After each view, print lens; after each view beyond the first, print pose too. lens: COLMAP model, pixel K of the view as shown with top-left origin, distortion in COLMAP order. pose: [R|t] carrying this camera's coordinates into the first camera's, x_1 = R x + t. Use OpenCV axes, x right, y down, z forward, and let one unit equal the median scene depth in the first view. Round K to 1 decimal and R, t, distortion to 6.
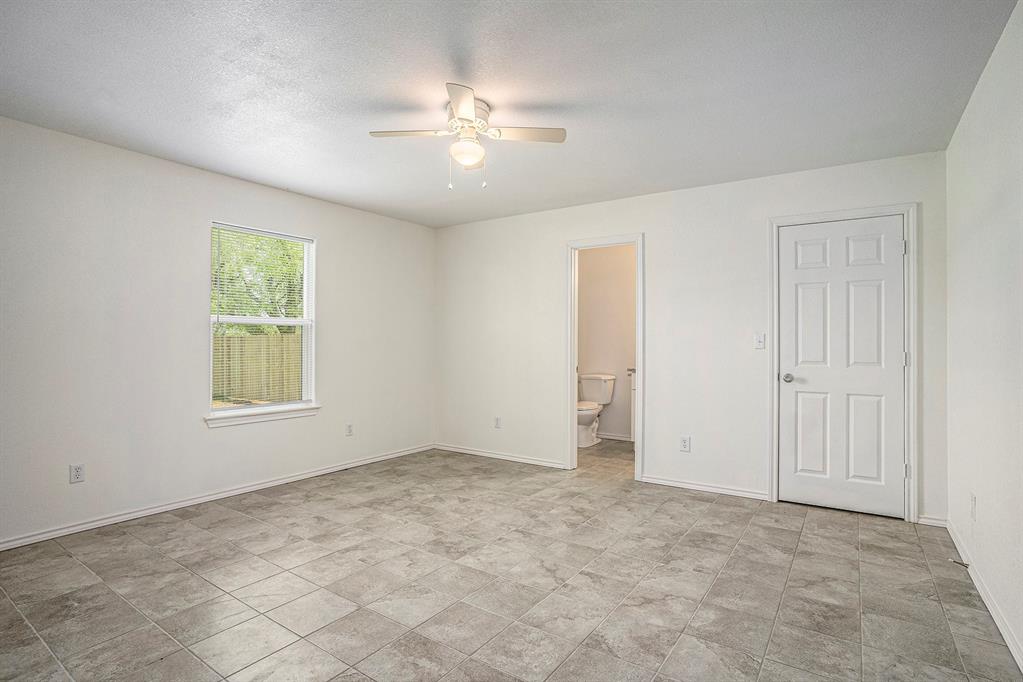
lens RADIAL K [[526.8, 0, 511.5], [0, 526.8, 341.0], [0, 0, 1]] dist [-0.020367, 0.048476]
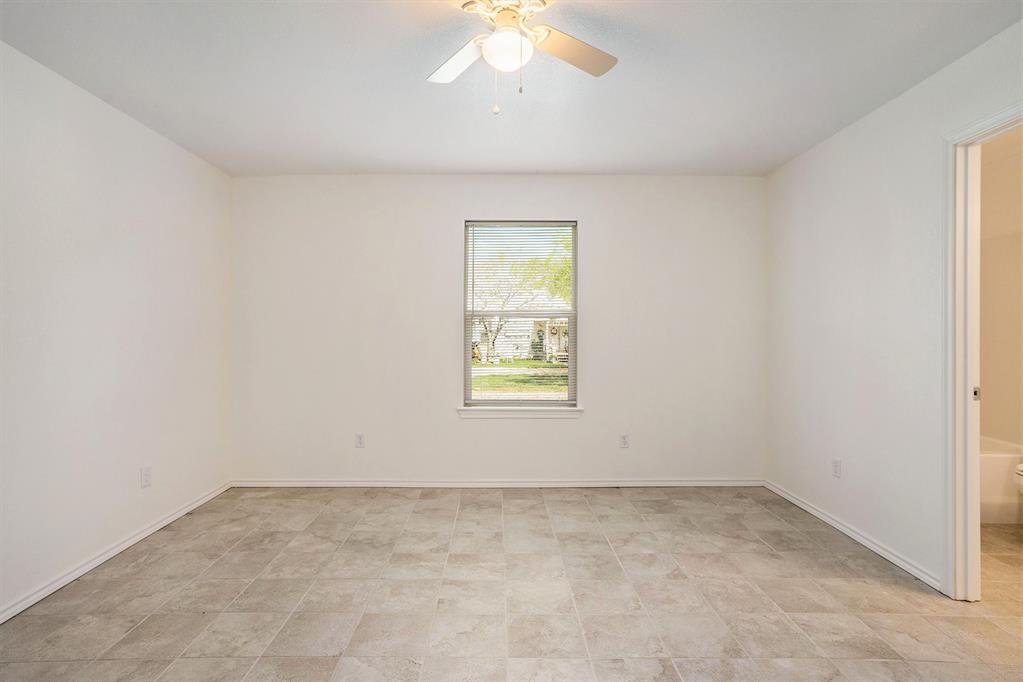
lens RADIAL K [[526.8, 0, 511.5], [0, 526.8, 341.0], [0, 0, 1]] dist [-0.020367, 0.048476]
pose [[0.561423, 0.000446, -0.827529, 0.352342], [0.012342, 0.999884, 0.008912, -0.000217], [0.827437, -0.015217, 0.561352, 0.478082]]
